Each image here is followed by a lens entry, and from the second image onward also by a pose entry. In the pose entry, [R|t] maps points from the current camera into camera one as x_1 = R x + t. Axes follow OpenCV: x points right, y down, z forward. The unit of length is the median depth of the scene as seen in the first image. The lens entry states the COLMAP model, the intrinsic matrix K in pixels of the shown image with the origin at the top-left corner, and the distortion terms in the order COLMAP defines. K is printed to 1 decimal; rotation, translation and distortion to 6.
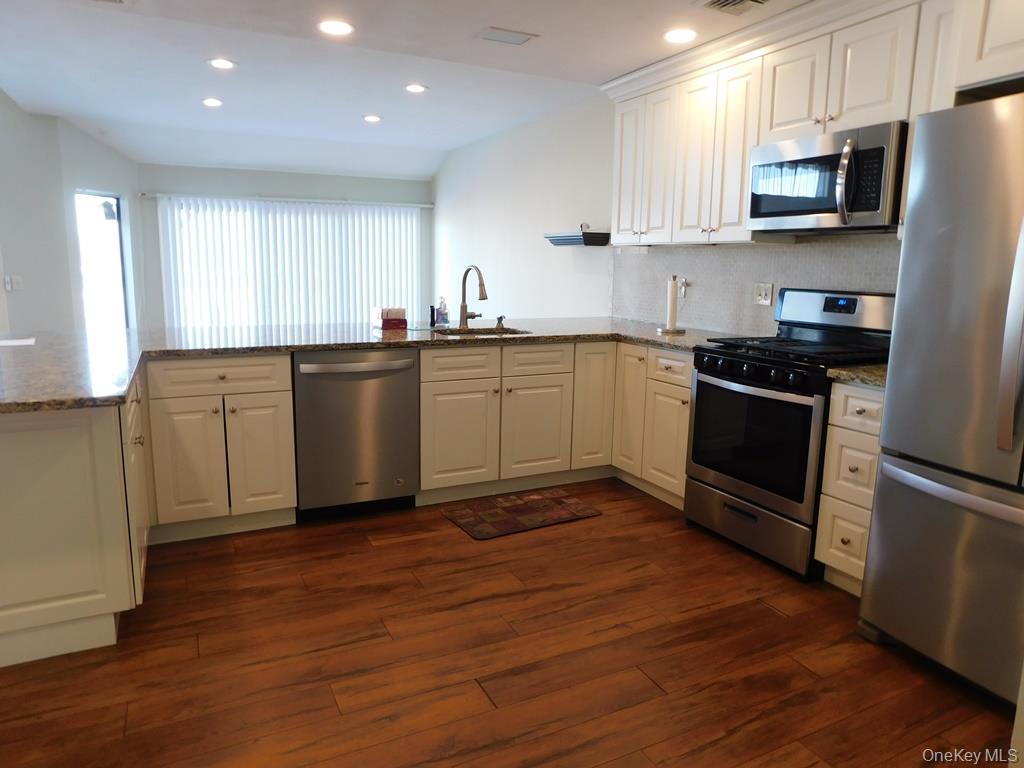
lens RADIAL K [[675.4, 0, 515.8], [0, 675.4, 379.3], [0, 0, 1]] dist [-0.071770, 0.055917]
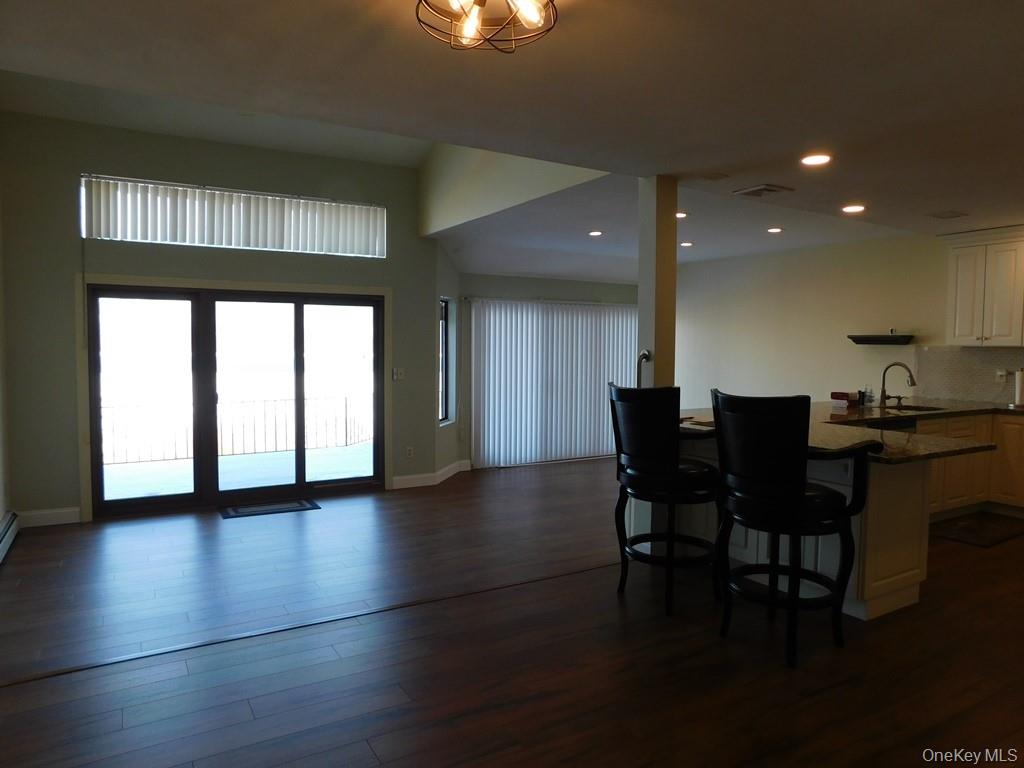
lens RADIAL K [[675.4, 0, 515.8], [0, 675.4, 379.3], [0, 0, 1]] dist [-0.071770, 0.055917]
pose [[0.997320, -0.010340, 0.072432, -1.129502], [0.018770, 0.992991, -0.116692, 0.019527], [-0.070717, 0.117739, 0.990523, -0.397342]]
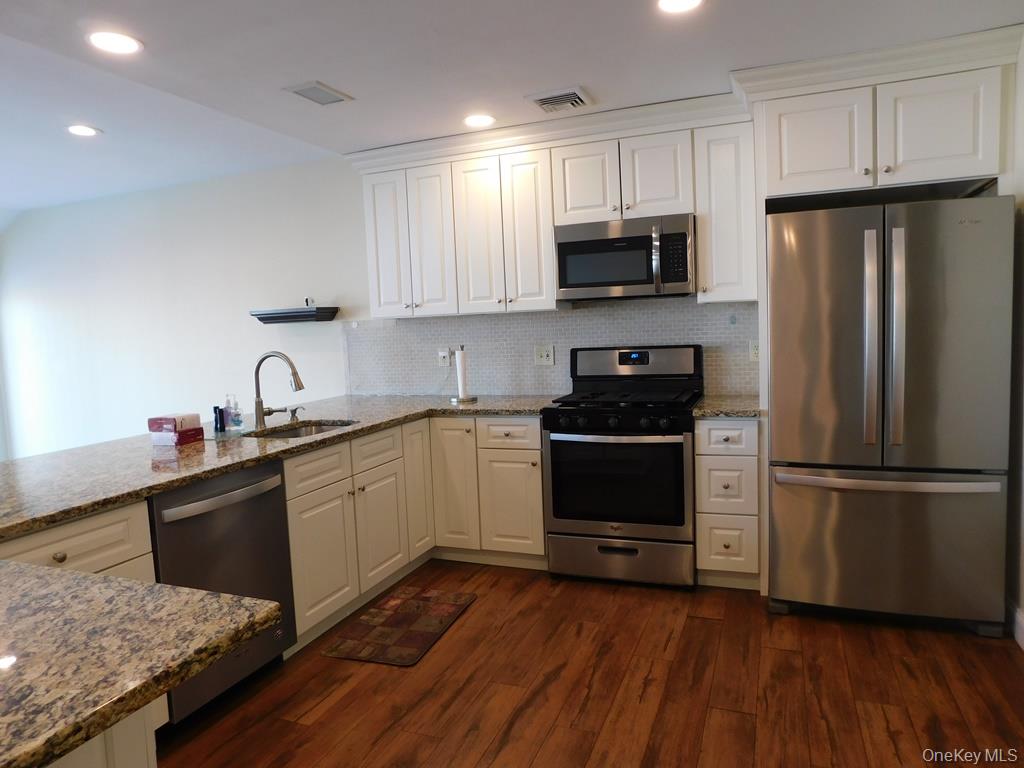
lens RADIAL K [[675.4, 0, 515.8], [0, 675.4, 379.3], [0, 0, 1]] dist [-0.071770, 0.055917]
pose [[0.744811, -0.105905, 0.658818, -0.449029], [0.168850, 0.985105, -0.032533, -0.066331], [-0.645559, 0.135473, 0.751599, 0.215046]]
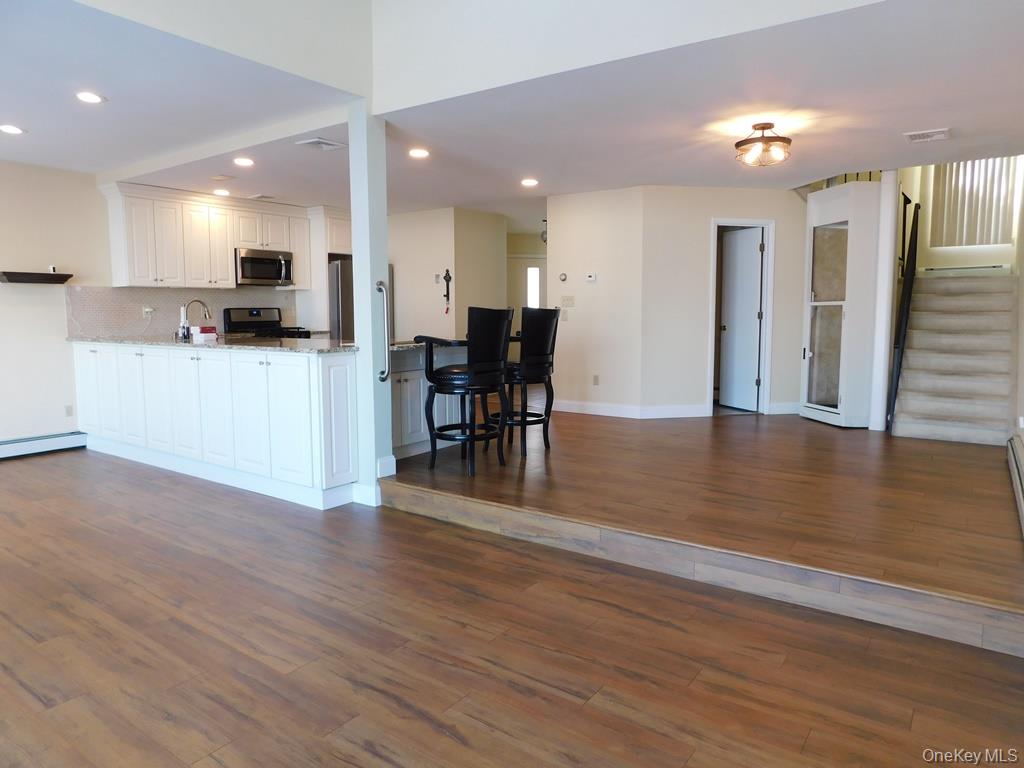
lens RADIAL K [[675.4, 0, 515.8], [0, 675.4, 379.3], [0, 0, 1]] dist [-0.071770, 0.055917]
pose [[-0.481205, -0.104585, 0.870347, -2.132690], [0.142651, 0.970281, 0.195464, -0.213547], [-0.864923, 0.218214, -0.451985, 1.272108]]
